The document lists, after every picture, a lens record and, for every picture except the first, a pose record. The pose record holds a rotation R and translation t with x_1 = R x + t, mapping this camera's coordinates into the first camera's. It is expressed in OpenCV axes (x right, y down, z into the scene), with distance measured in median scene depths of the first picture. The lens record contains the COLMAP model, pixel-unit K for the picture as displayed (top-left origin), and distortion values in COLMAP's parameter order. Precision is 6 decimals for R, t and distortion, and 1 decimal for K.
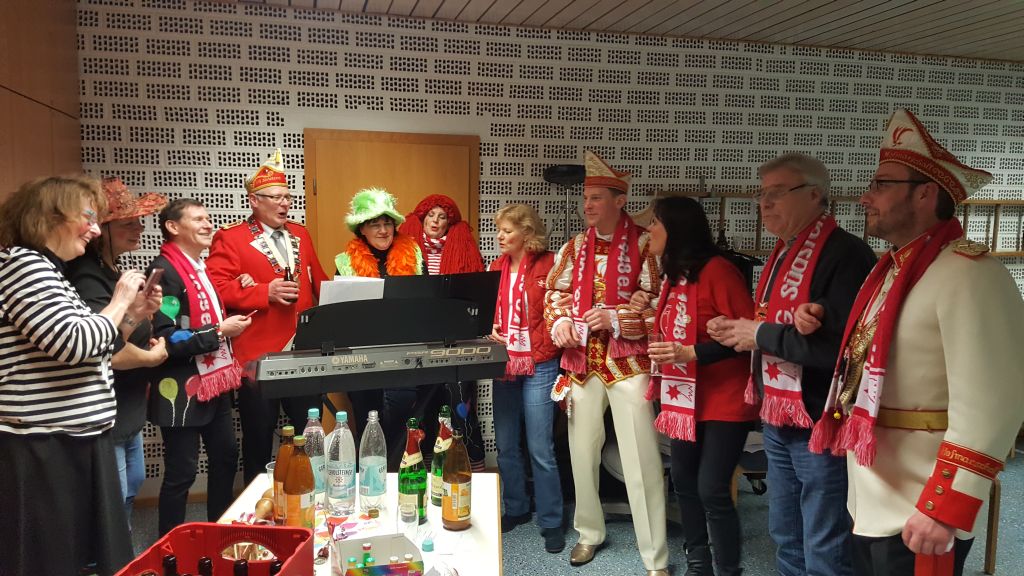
lens RADIAL K [[755.4, 0, 488.6], [0, 755.4, 298.4], [0, 0, 1]] dist [0.113823, -0.159784]
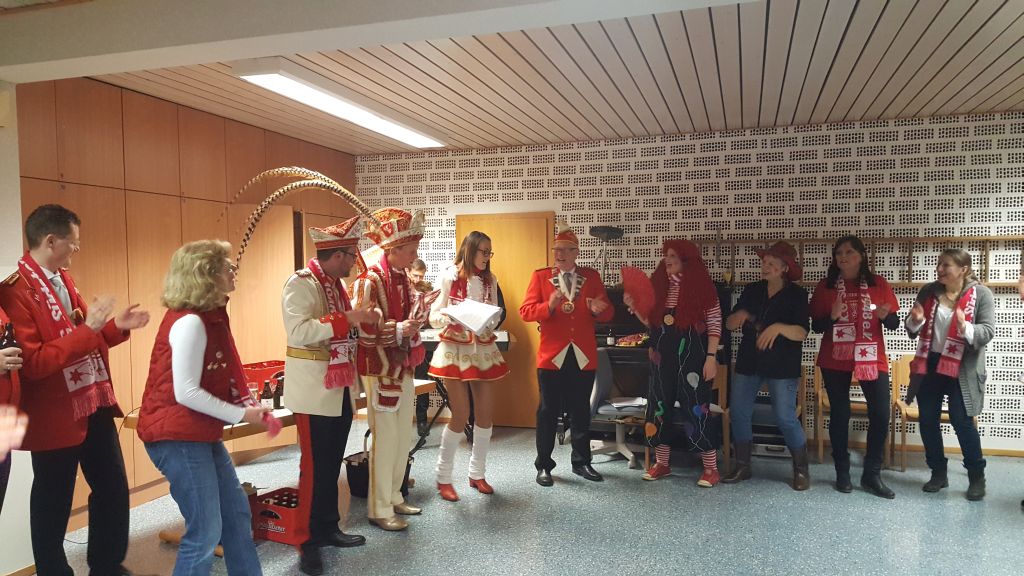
lens RADIAL K [[755.4, 0, 482.1], [0, 755.4, 306.2], [0, 0, 1]] dist [0.113823, -0.159784]
pose [[0.833296, 0.004459, -0.552808, 0.740324], [-0.040328, 0.997793, -0.052743, 0.075102], [0.551353, 0.066244, 0.831638, -0.395740]]
